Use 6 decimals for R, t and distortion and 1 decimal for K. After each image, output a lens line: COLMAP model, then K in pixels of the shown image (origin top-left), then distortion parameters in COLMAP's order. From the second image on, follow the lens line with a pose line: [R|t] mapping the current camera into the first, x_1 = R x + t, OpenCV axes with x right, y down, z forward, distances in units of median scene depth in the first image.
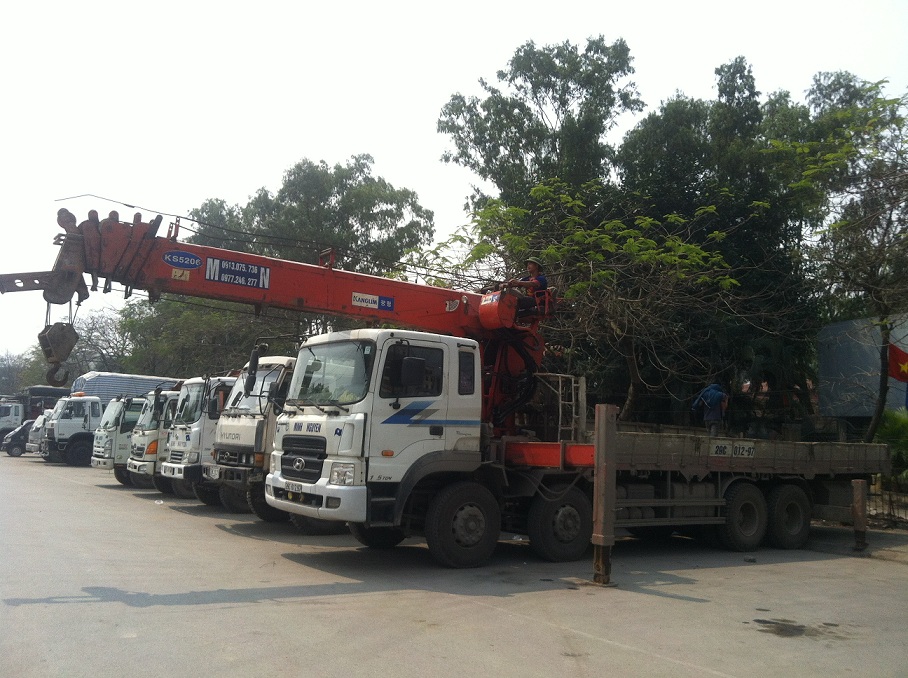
lens RADIAL K [[833.2, 0, 451.1], [0, 833.2, 362.5], [0, 0, 1]] dist [0.146057, -0.304844]
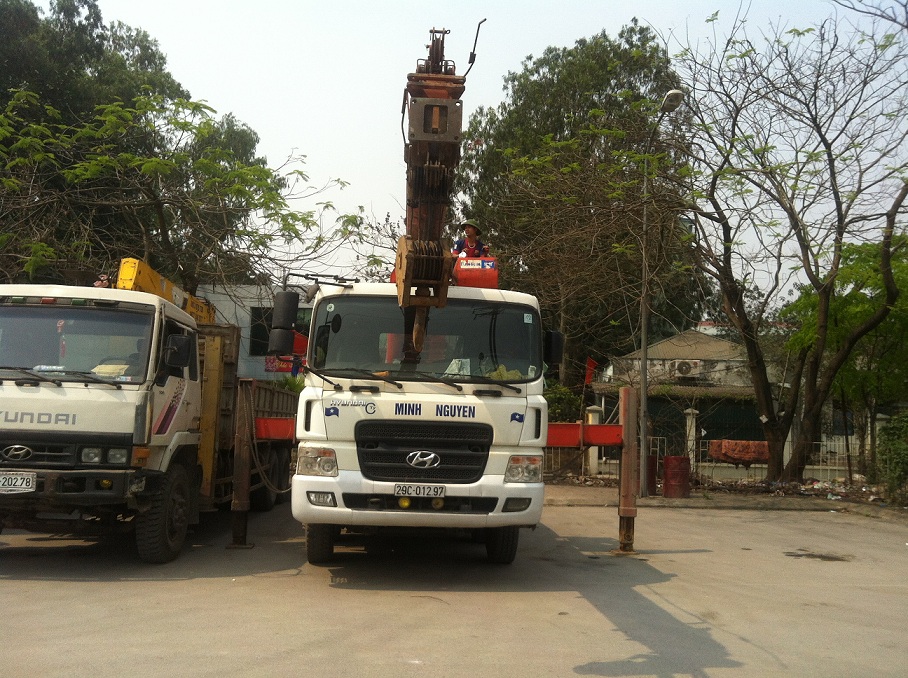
lens RADIAL K [[817.6, 0, 468.3], [0, 817.6, 324.1], [0, 0, 1]] dist [0.086214, -0.252407]
pose [[0.483930, 0.049217, 0.873722, -0.775273], [-0.086440, 0.996223, -0.008241, 0.002813], [-0.870827, -0.071537, 0.486356, 0.592552]]
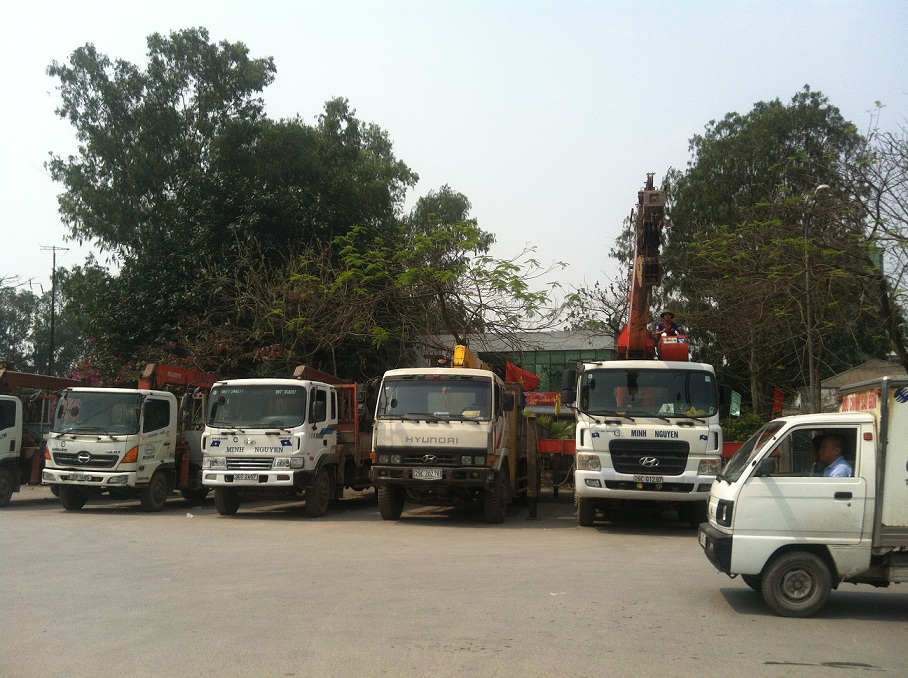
lens RADIAL K [[817.6, 0, 468.3], [0, 817.6, 324.1], [0, 0, 1]] dist [0.086214, -0.252407]
pose [[0.673827, 0.056366, 0.736736, -1.292890], [-0.050863, 0.998259, -0.029854, -0.041594], [-0.737137, -0.017356, 0.675521, 0.321295]]
